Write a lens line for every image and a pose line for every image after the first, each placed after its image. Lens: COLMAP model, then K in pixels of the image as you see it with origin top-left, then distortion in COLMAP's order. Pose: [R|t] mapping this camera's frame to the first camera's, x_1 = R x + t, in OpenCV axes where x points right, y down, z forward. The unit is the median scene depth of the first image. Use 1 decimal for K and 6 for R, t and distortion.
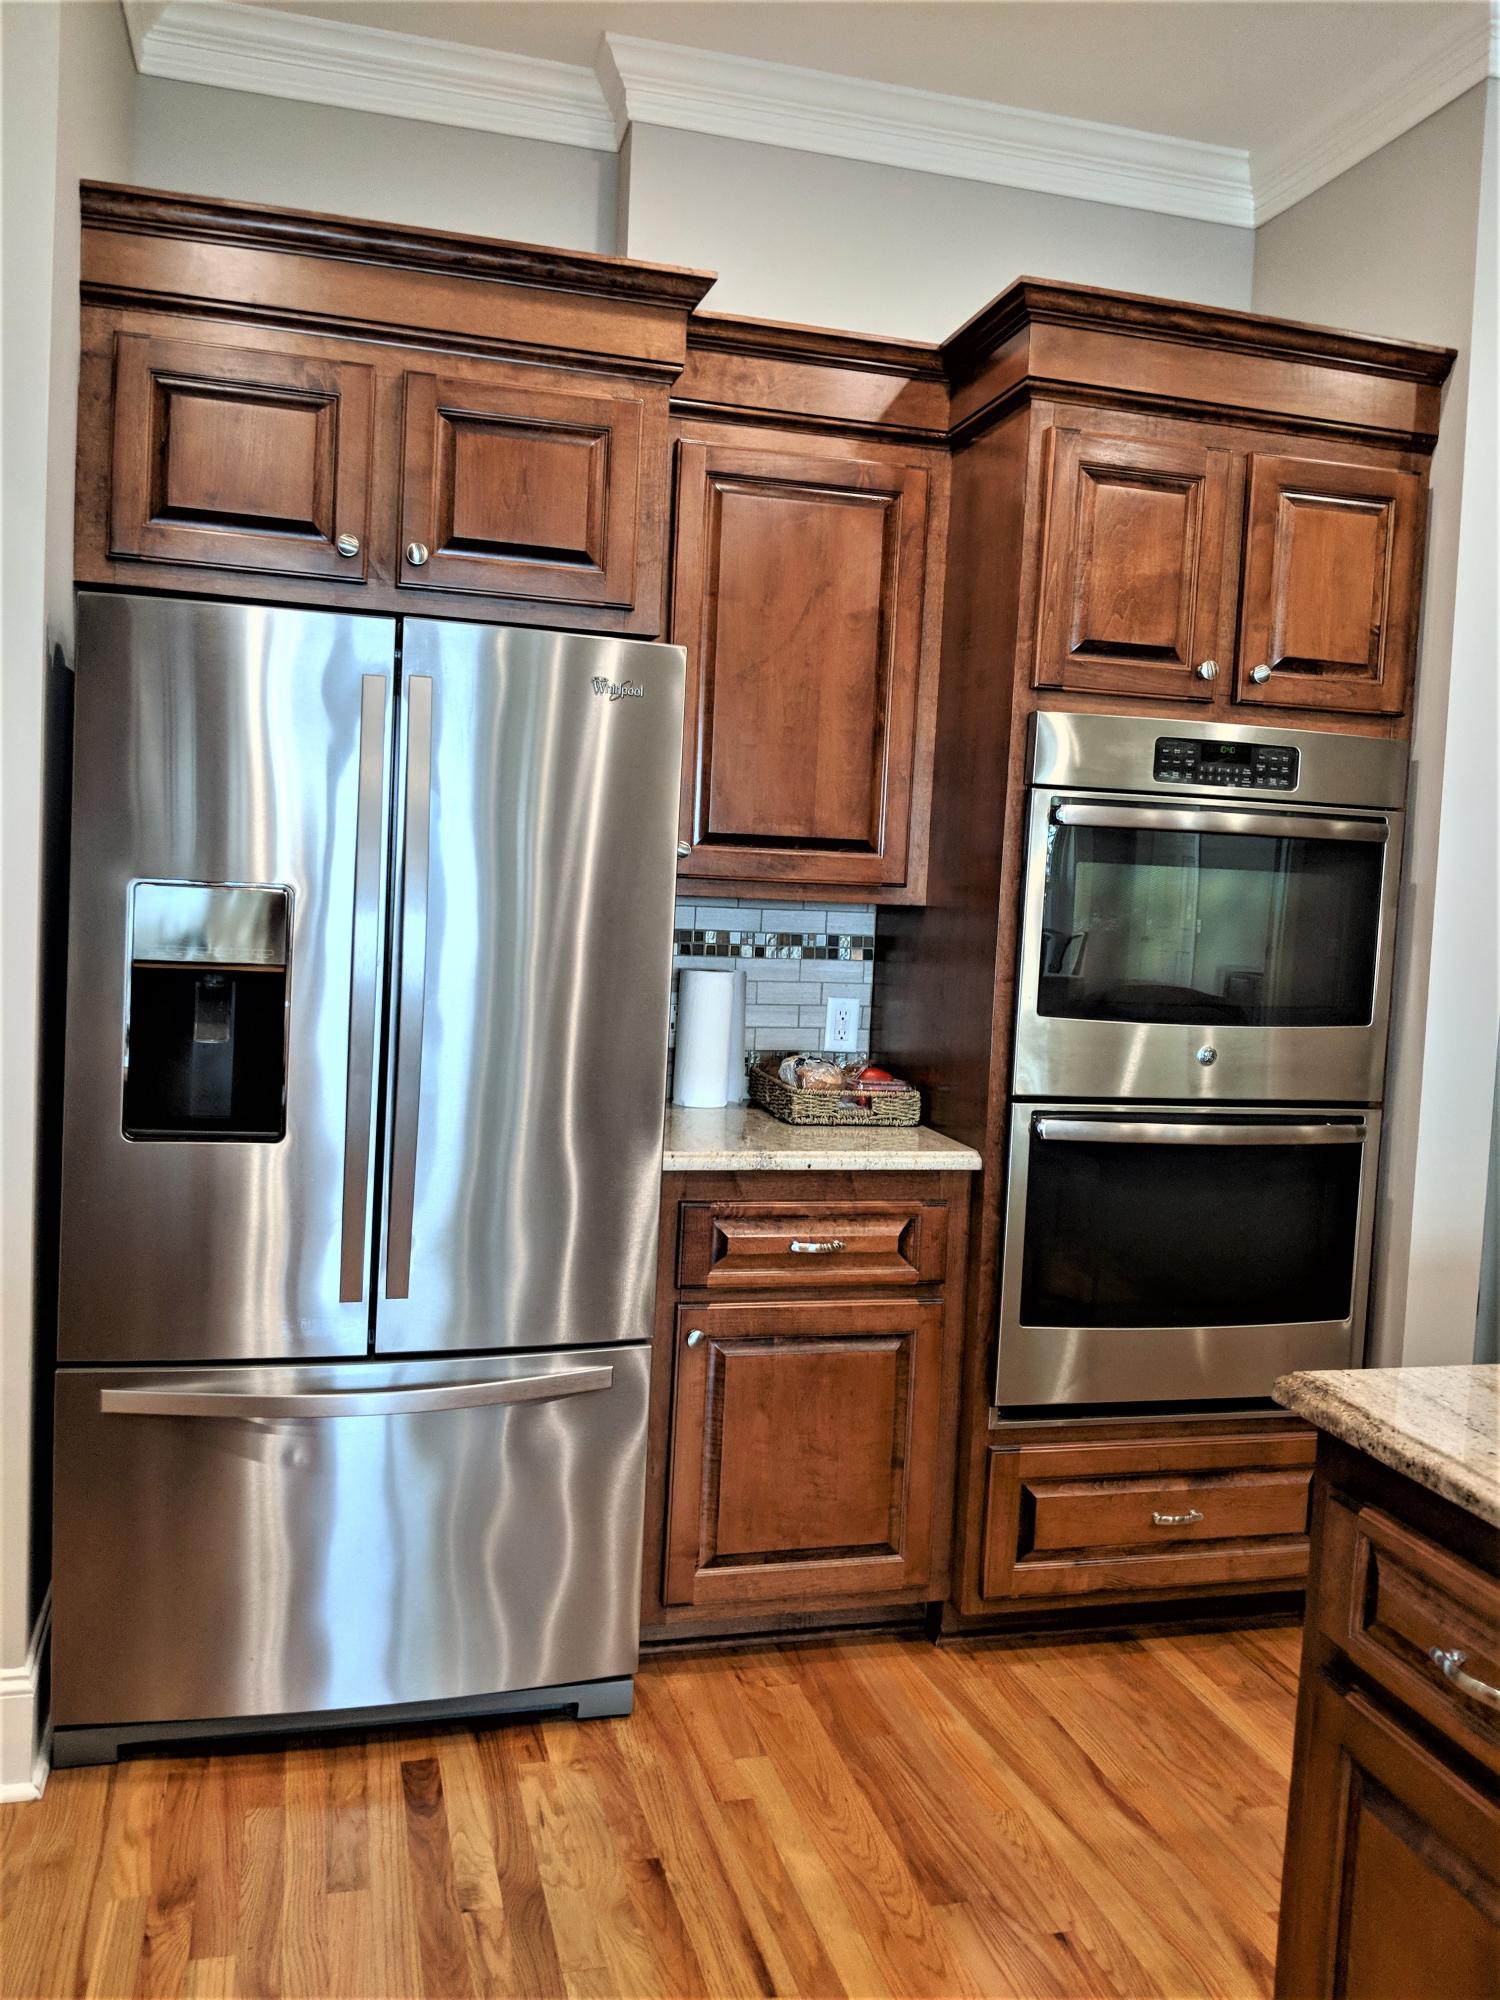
lens RADIAL K [[1596.7, 0, 759.0], [0, 1596.7, 991.8], [0, 0, 1]] dist [0.109007, -0.184940]
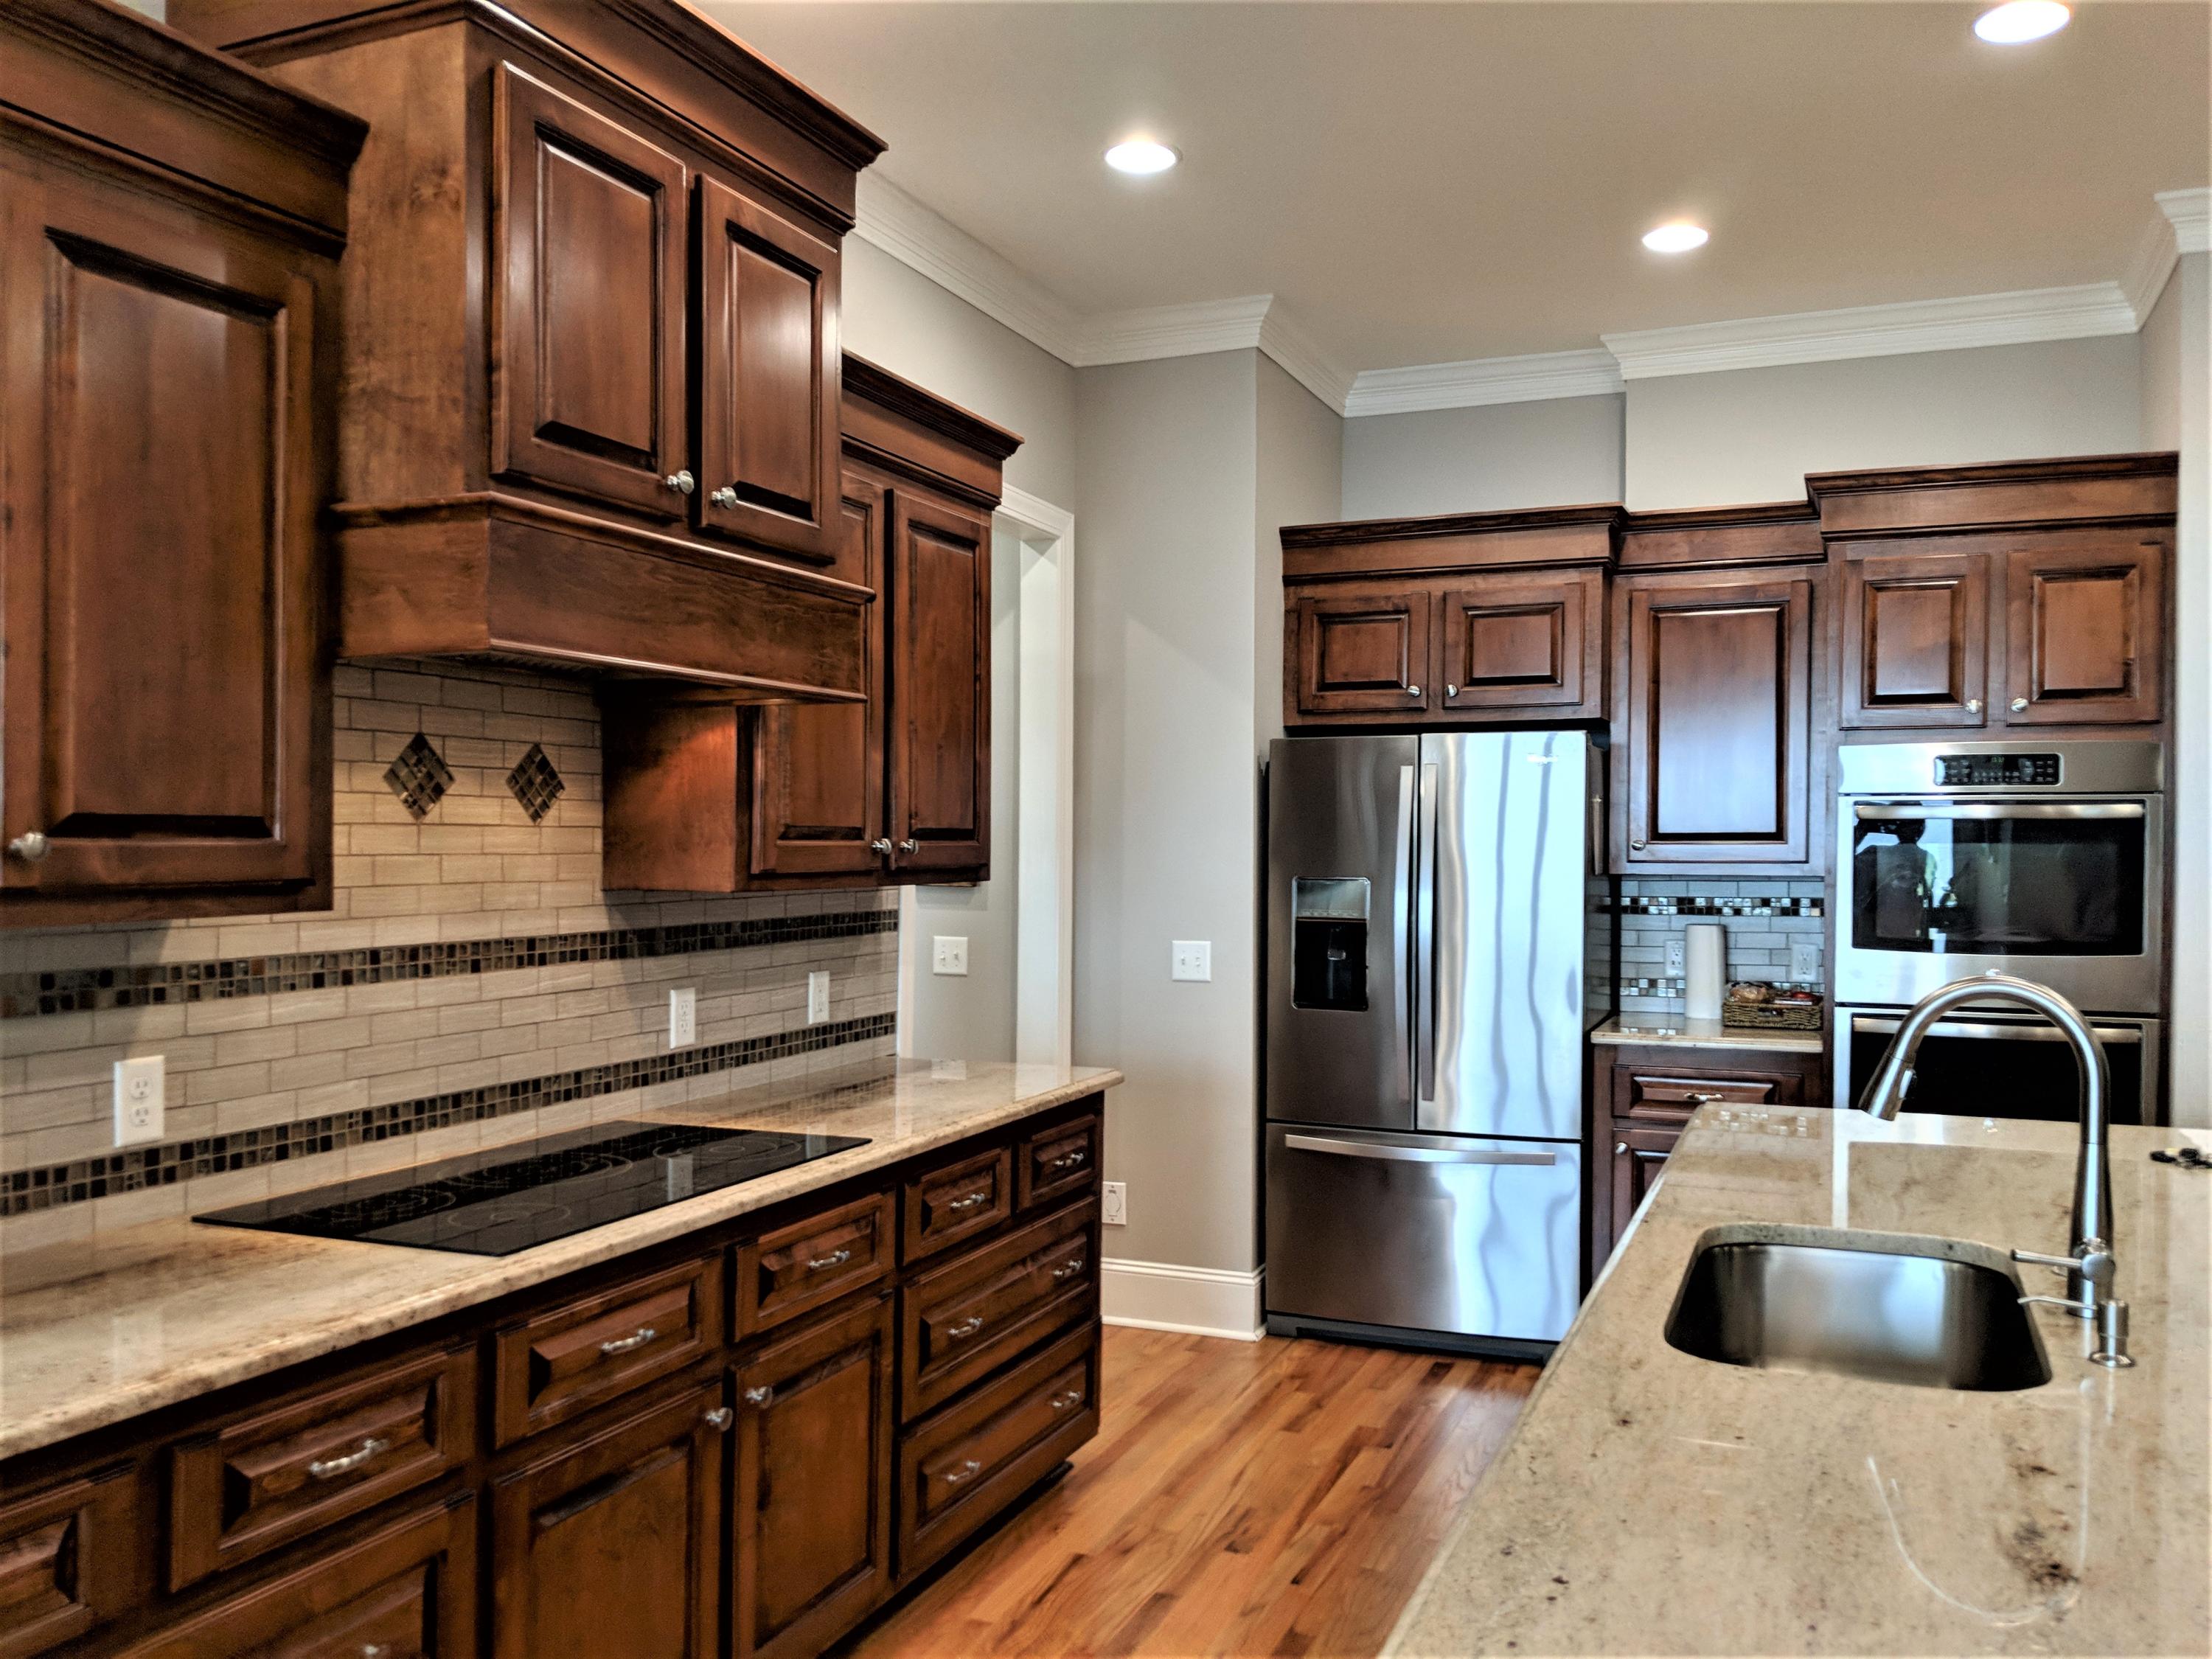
lens RADIAL K [[1765.9, 0, 1076.6], [0, 1765.9, 826.7], [0, 0, 1]] dist [0.109007, -0.184940]
pose [[0.776630, -0.053554, -0.627677, 0.638664], [-0.003038, 0.996050, -0.088743, 0.050086], [0.629950, 0.070827, 0.773399, -0.710135]]
